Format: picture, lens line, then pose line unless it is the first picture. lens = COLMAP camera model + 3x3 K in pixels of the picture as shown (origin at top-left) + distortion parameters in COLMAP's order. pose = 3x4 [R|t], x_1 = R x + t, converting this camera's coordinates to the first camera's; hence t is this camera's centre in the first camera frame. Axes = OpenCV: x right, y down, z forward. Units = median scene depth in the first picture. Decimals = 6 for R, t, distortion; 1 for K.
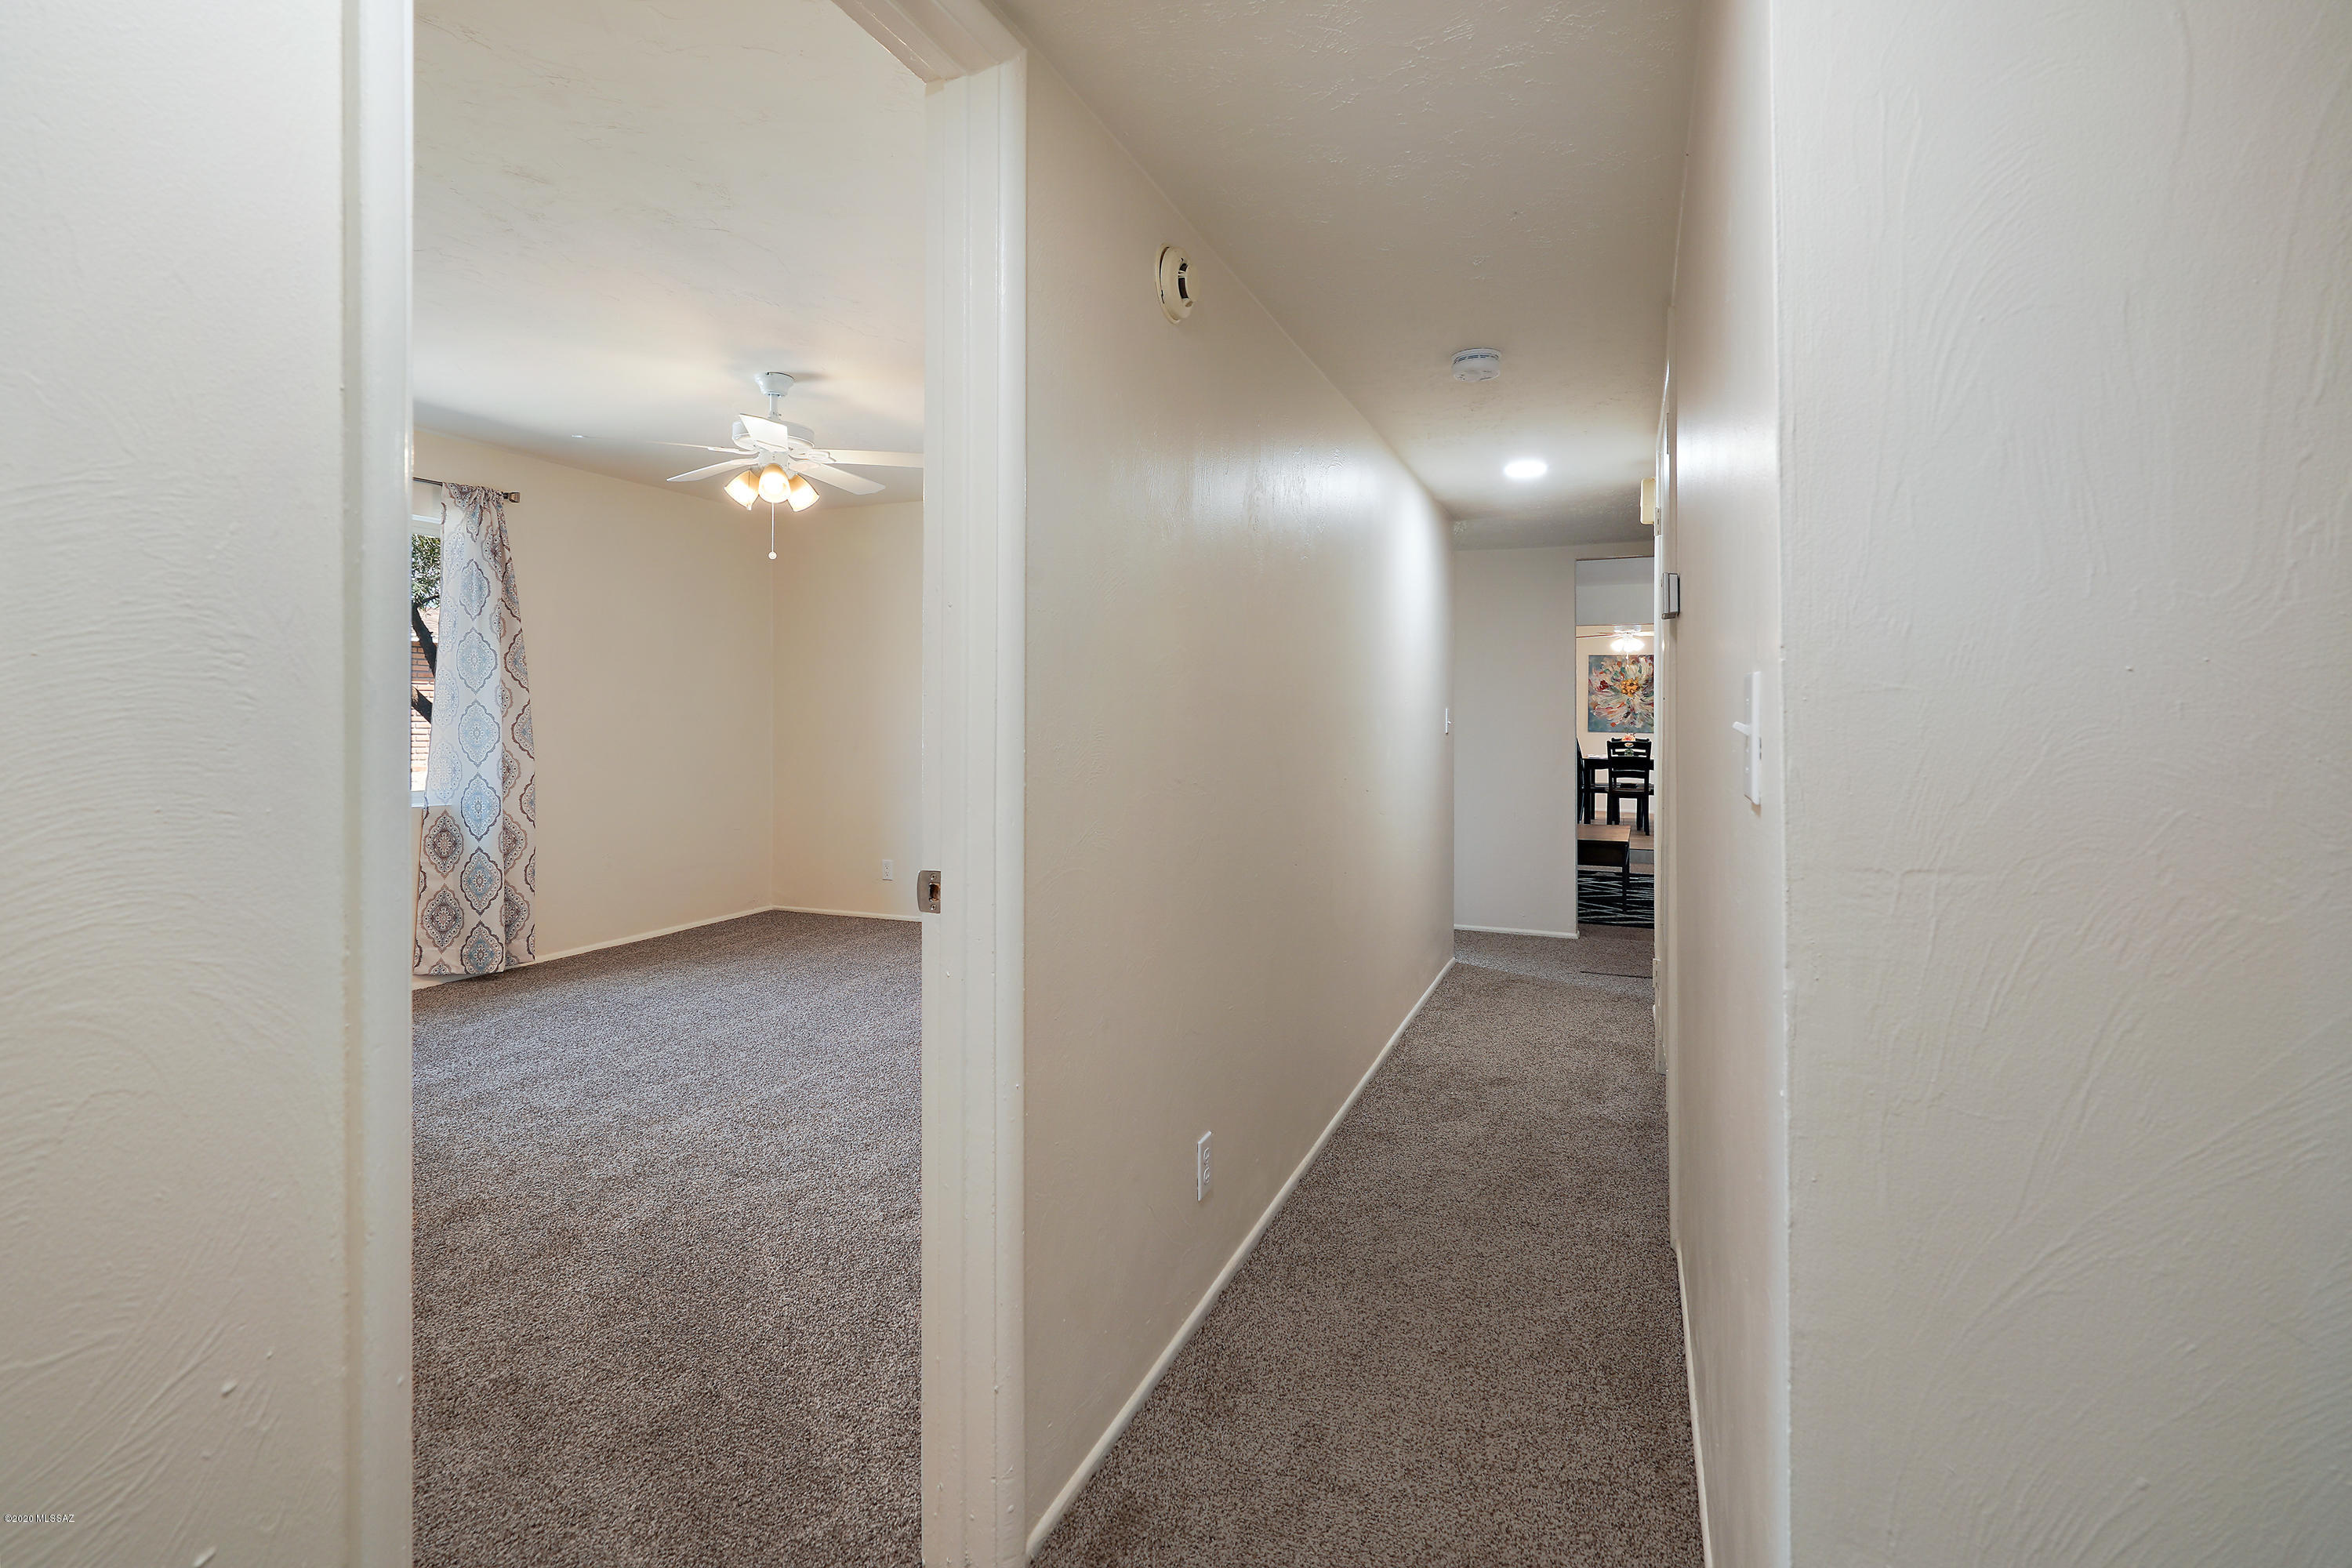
lens RADIAL K [[1073.9, 0, 1270.1], [0, 1073.9, 697.4], [0, 0, 1]] dist [-0.004353, -0.000764]
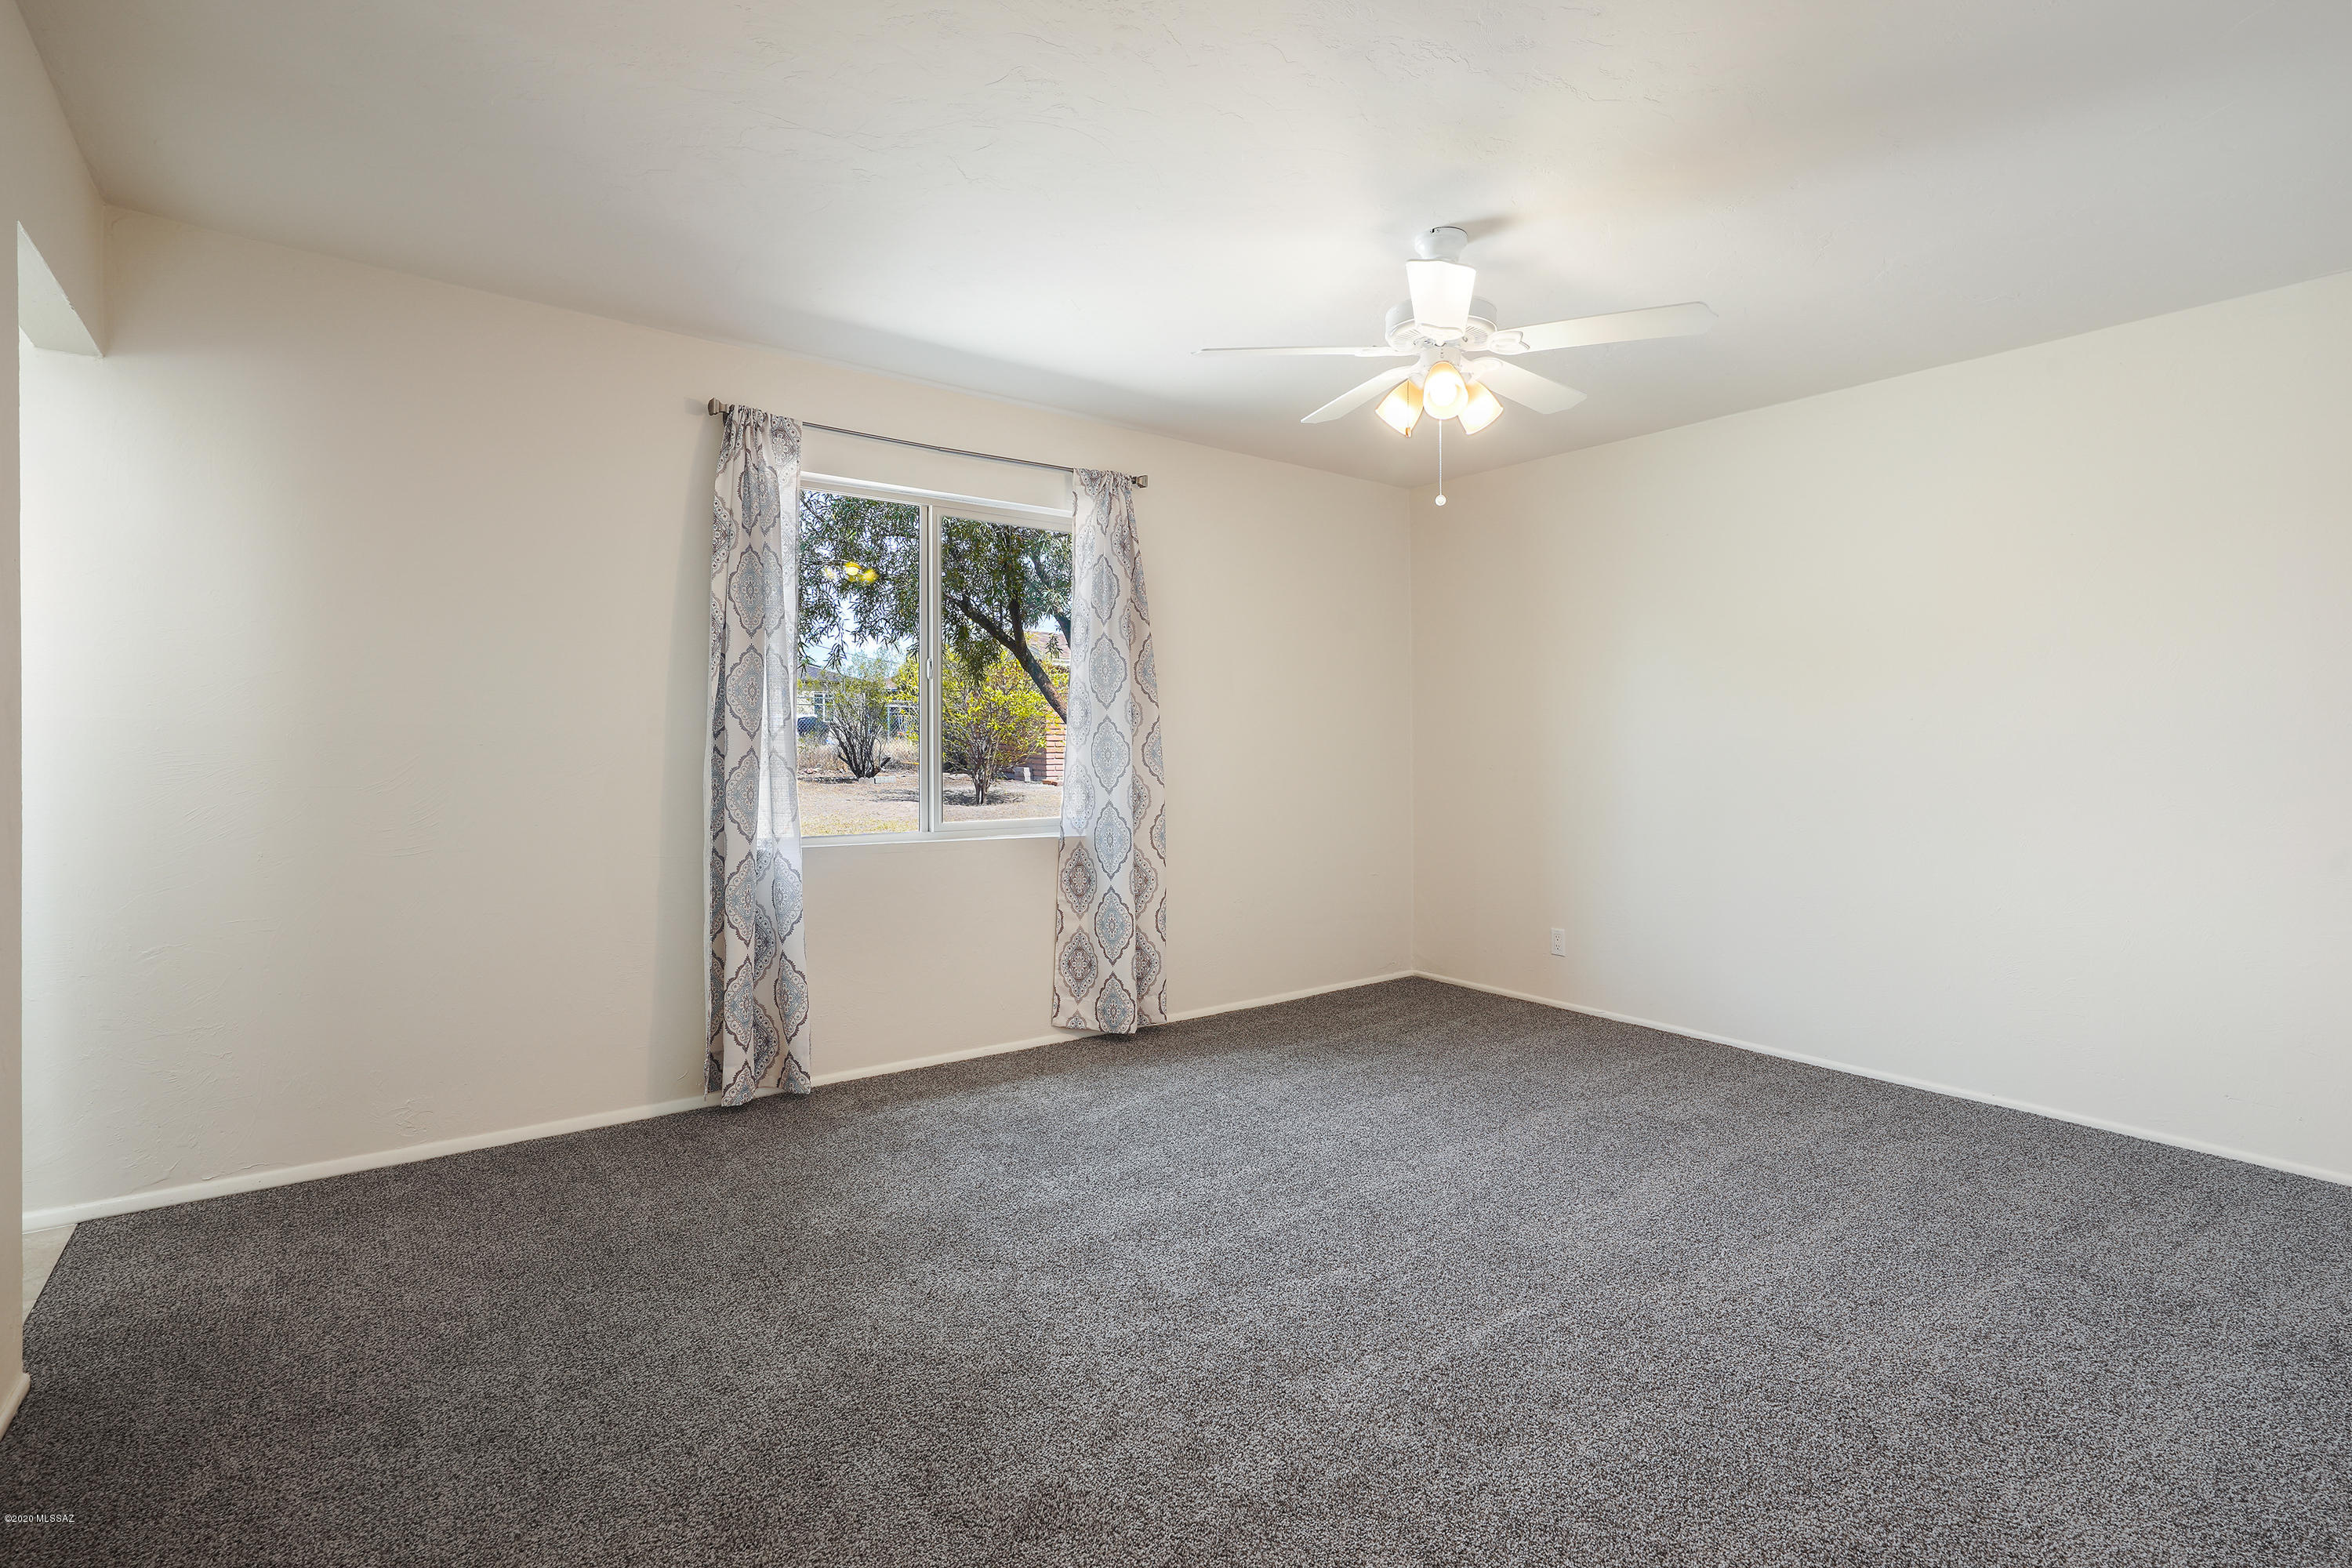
lens RADIAL K [[1106.8, 0, 1173.8], [0, 1106.8, 726.3], [0, 0, 1]] dist [-0.001910, 0.000971]
pose [[0.817112, -0.004445, -0.576462, -0.181526], [0.008981, 0.999947, 0.005020, 0.006420], [0.576410, -0.009279, 0.817108, 0.300307]]
